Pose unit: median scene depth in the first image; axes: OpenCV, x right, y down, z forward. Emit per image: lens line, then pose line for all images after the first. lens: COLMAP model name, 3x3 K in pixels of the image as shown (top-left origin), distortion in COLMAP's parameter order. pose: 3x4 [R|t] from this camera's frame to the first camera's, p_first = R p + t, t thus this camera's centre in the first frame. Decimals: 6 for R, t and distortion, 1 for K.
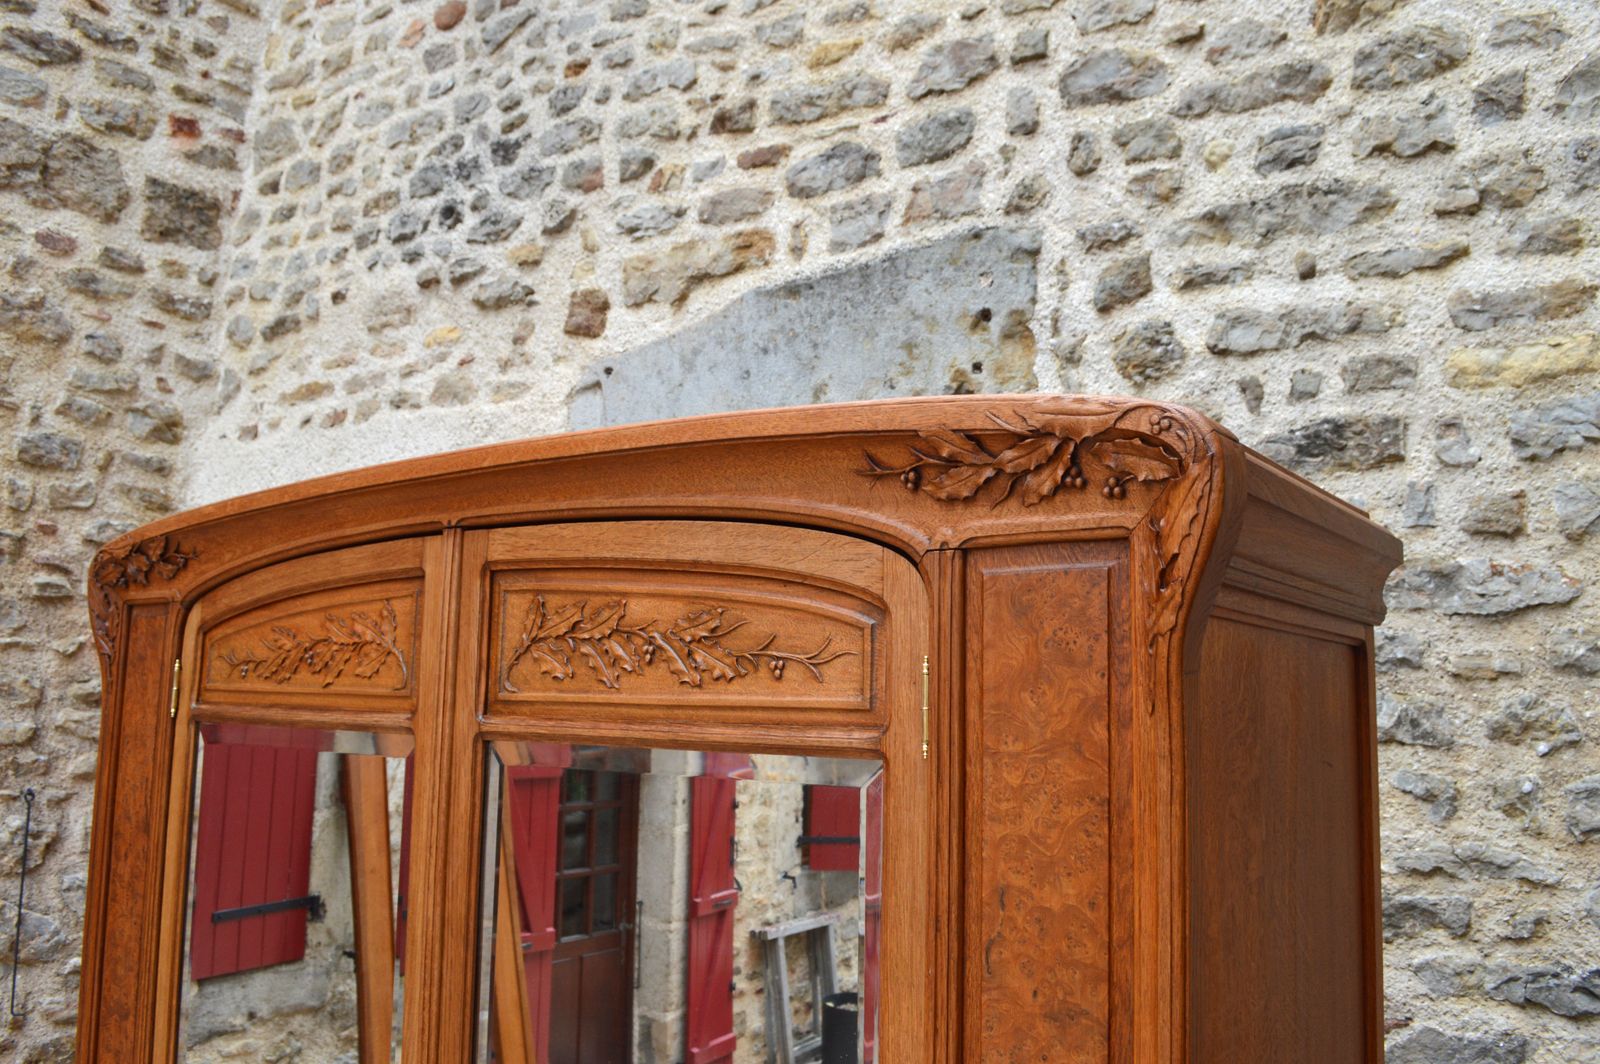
lens RADIAL K [[1273.9, 0, 811.4], [0, 1273.9, 537.8], [0, 0, 1]] dist [-0.088216, 0.017192]
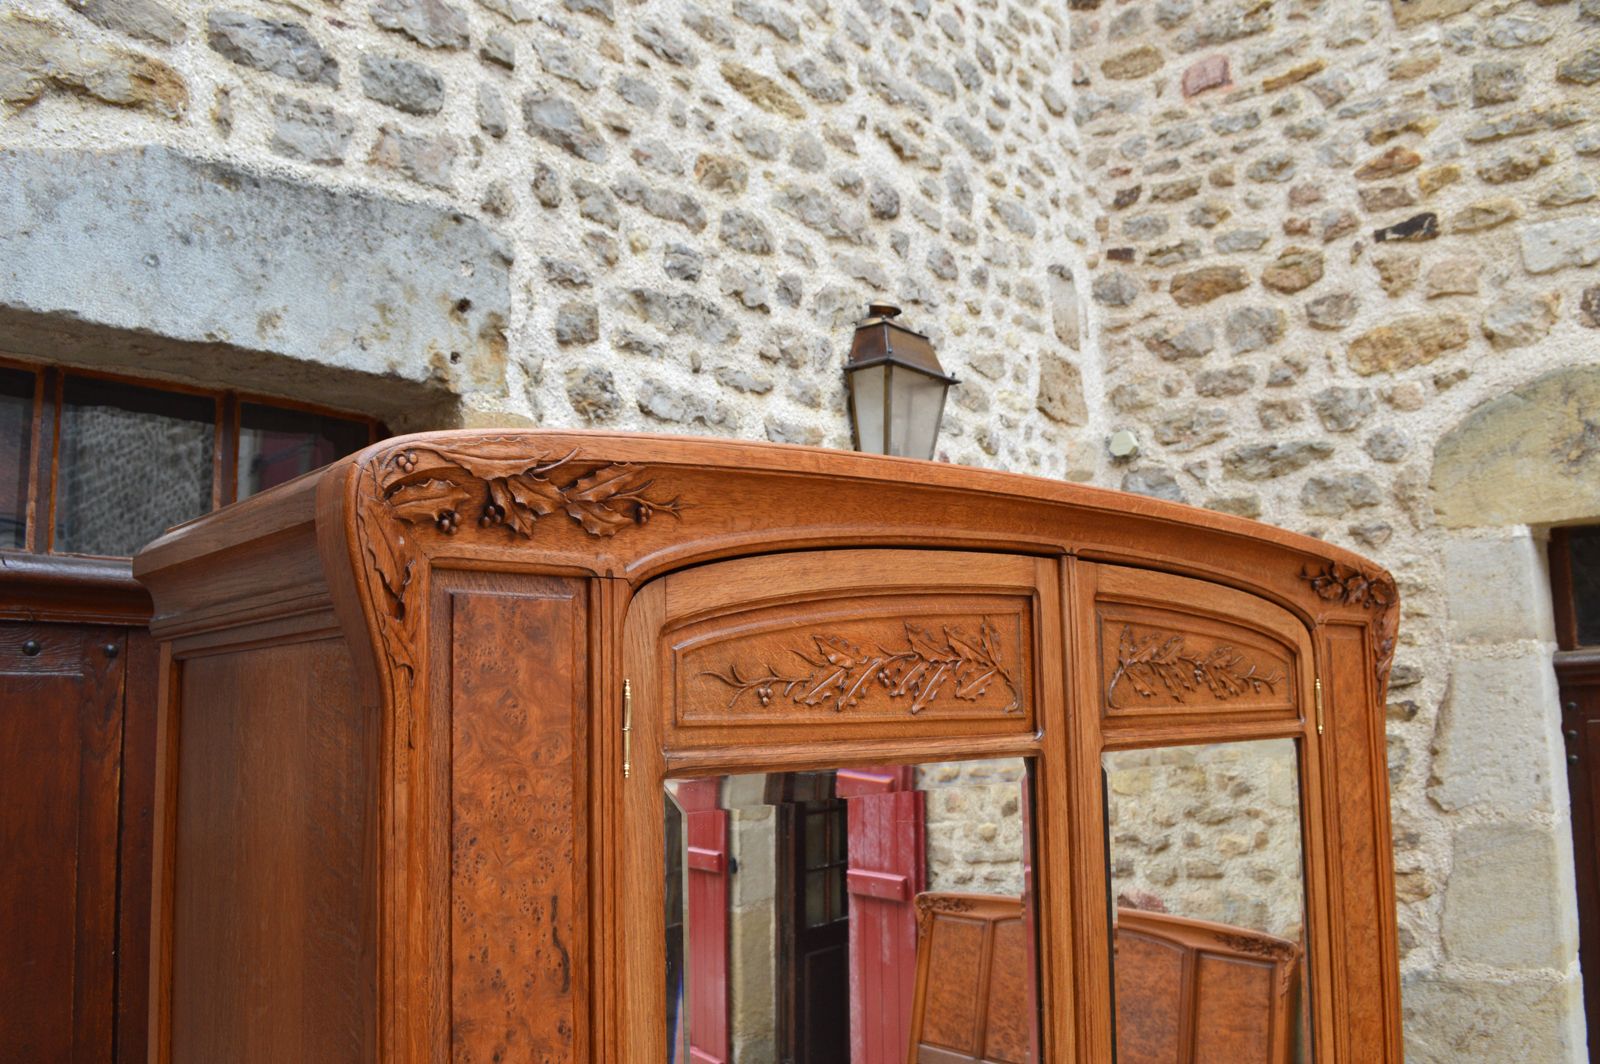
lens RADIAL K [[1273.9, 0, 811.4], [0, 1273.9, 537.8], [0, 0, 1]] dist [-0.088216, 0.017192]
pose [[0.175668, 0.103310, 0.979014, -0.709447], [-0.112701, 0.990051, -0.084252, 0.047631], [-0.977977, -0.095535, 0.185563, 0.531055]]
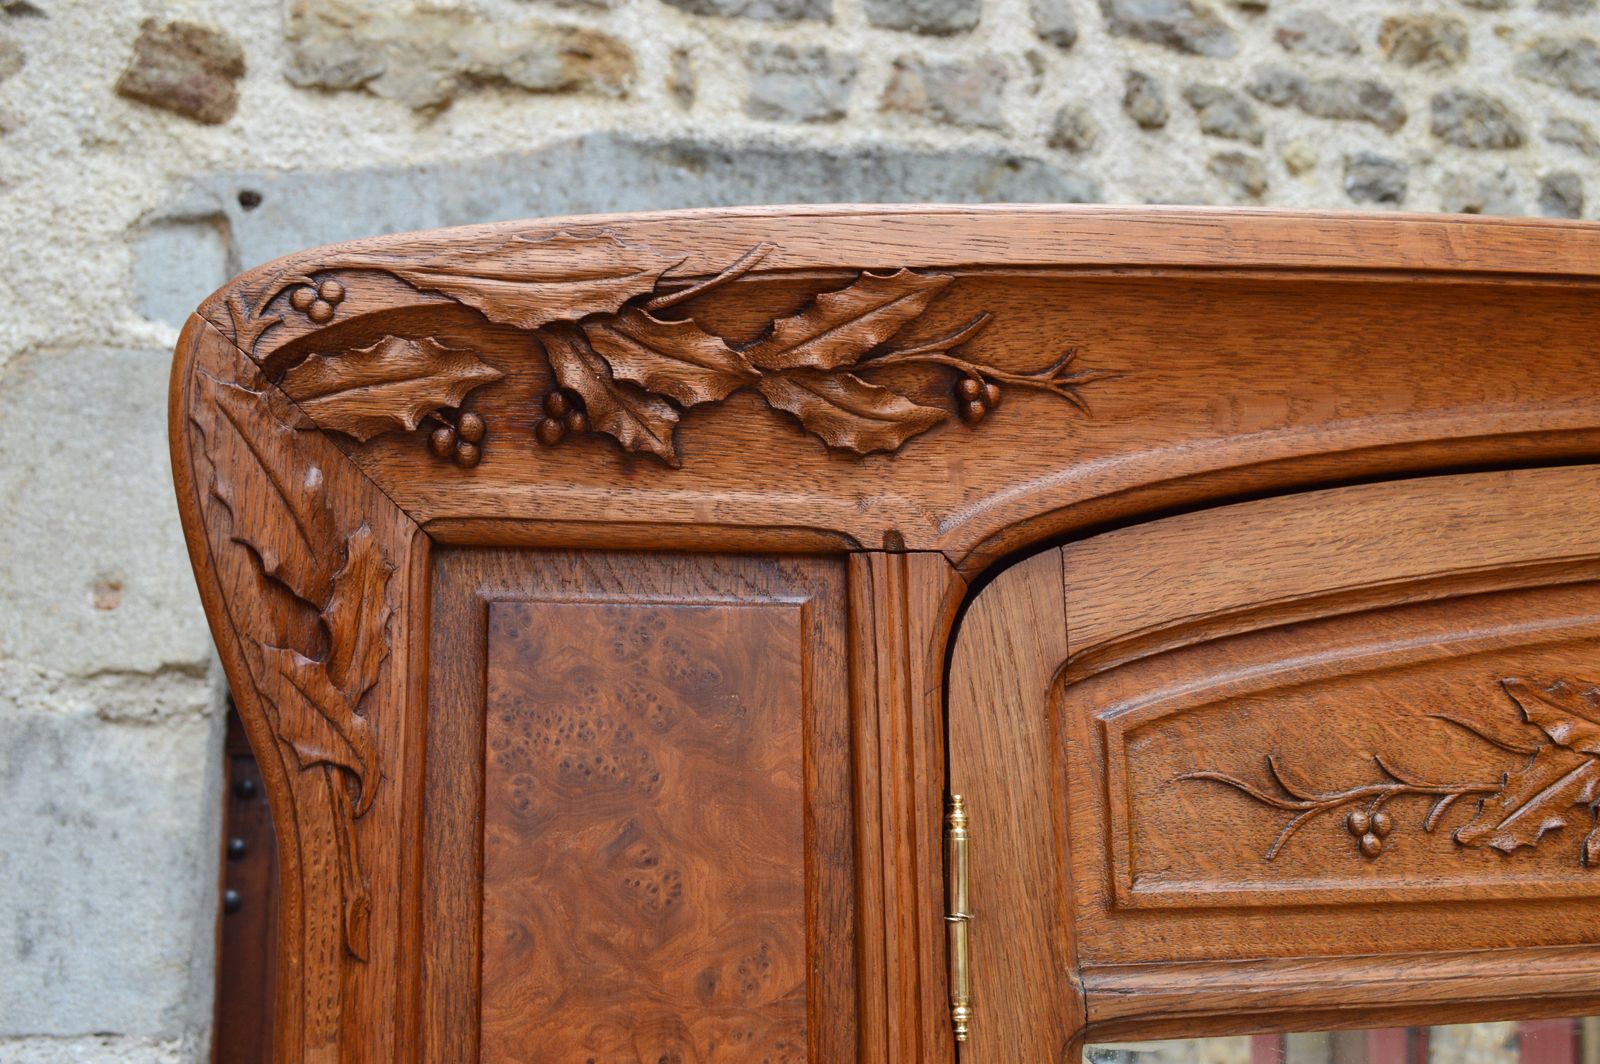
lens RADIAL K [[1506.7, 0, 808.0], [0, 1506.7, 535.4], [0, 0, 1]] dist [-0.074586, 0.017035]
pose [[0.668392, 0.132723, 0.731872, -0.487792], [-0.070926, 0.990840, -0.114912, 0.055017], [-0.740420, 0.024897, 0.671683, 0.540916]]
